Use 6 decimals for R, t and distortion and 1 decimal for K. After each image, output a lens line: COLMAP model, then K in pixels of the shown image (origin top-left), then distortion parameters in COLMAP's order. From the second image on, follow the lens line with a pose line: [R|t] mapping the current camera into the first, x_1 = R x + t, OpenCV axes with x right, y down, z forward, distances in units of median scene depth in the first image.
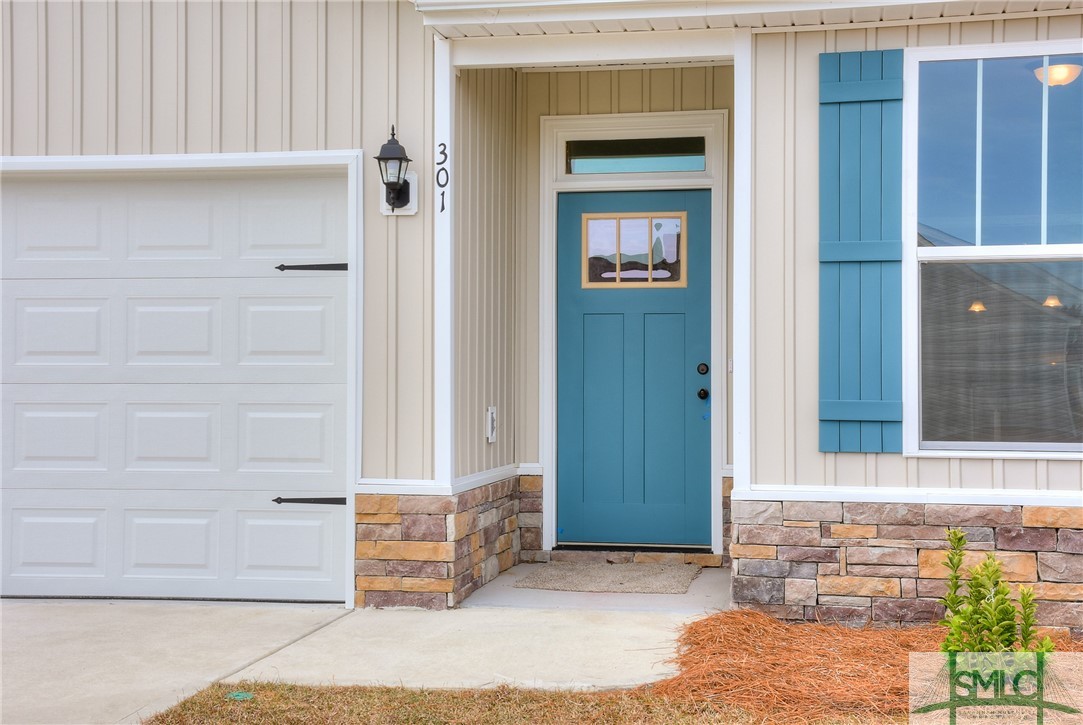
lens RADIAL K [[1630.8, 0, 539.7], [0, 1630.8, 331.8], [0, 0, 1]] dist [0.133875, 0.100532]
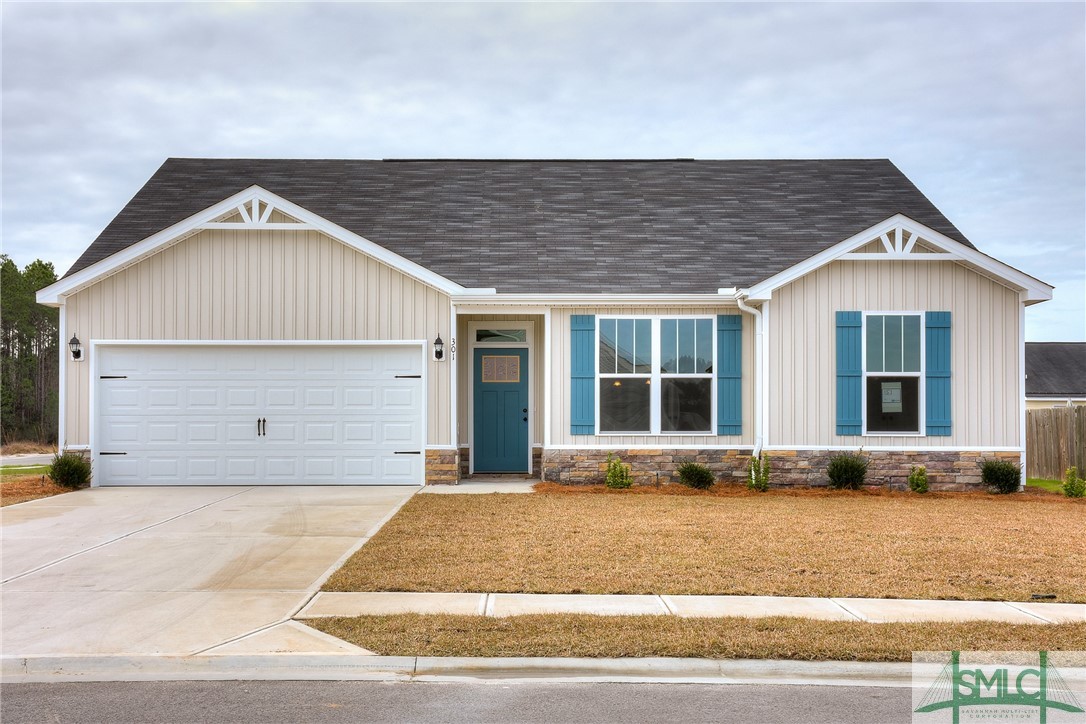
lens RADIAL K [[1415.9, 0, 543.0], [0, 1415.9, 362.0], [0, 0, 1]] dist [-0.017694, -0.024702]
pose [[0.978869, 0.008222, 0.204325, -0.454653], [-0.004479, 0.999814, -0.018775, -0.019420], [-0.204441, 0.017463, 0.978723, -1.736752]]
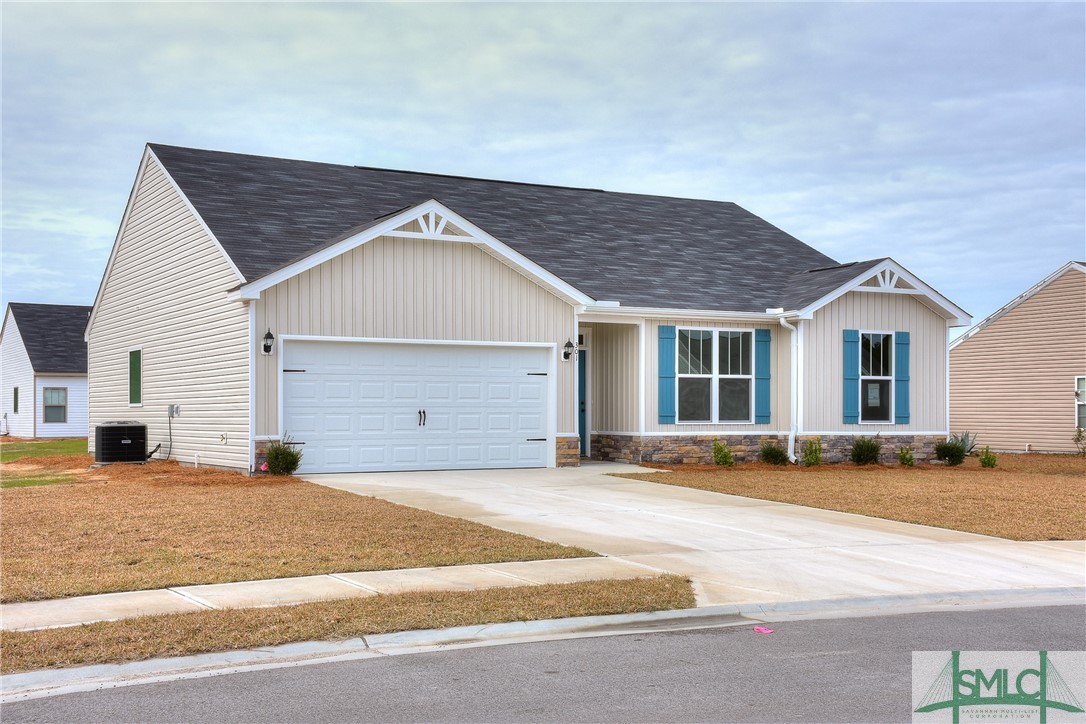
lens RADIAL K [[1415.9, 0, 543.0], [0, 1415.9, 362.0], [0, 0, 1]] dist [-0.017694, -0.024702]
pose [[0.750774, 0.023867, 0.660128, -2.266600], [-0.016398, 0.999712, -0.017494, -0.012968], [-0.660356, 0.002309, 0.750949, -1.385937]]
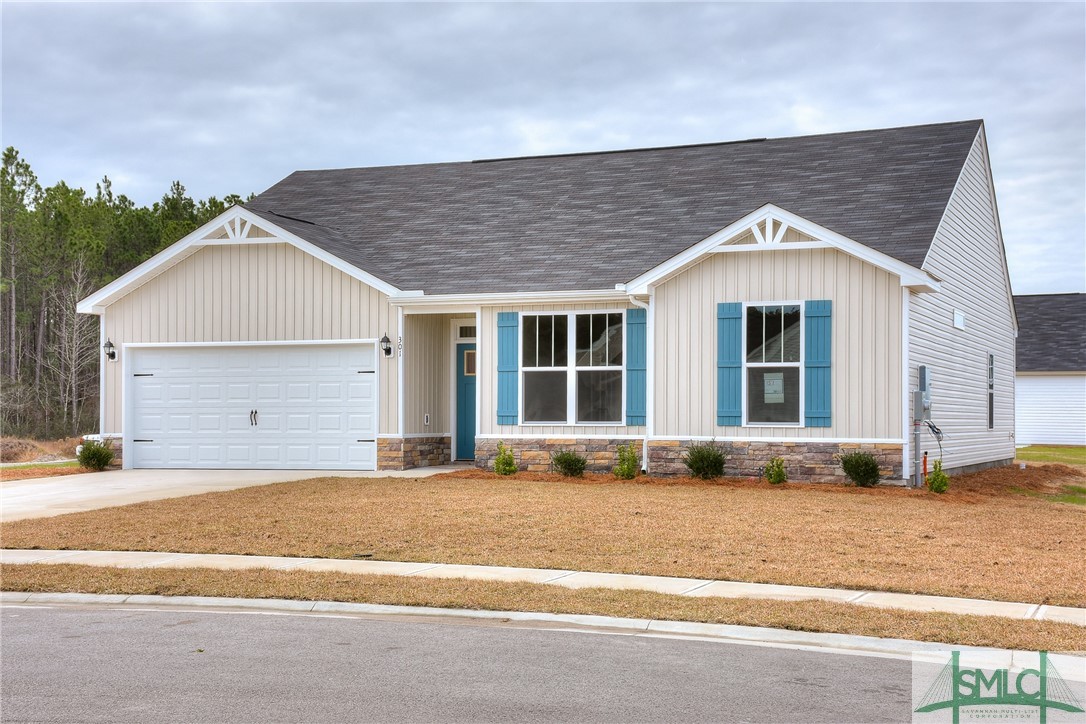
lens RADIAL K [[1635.3, 0, 541.2], [0, 1635.3, 331.3], [0, 0, 1]] dist [0.133875, 0.100532]
pose [[0.980774, -0.011281, -0.194819, 0.919370], [0.006588, 0.999673, -0.024723, -0.039239], [0.195035, 0.022964, 0.980528, -2.370991]]
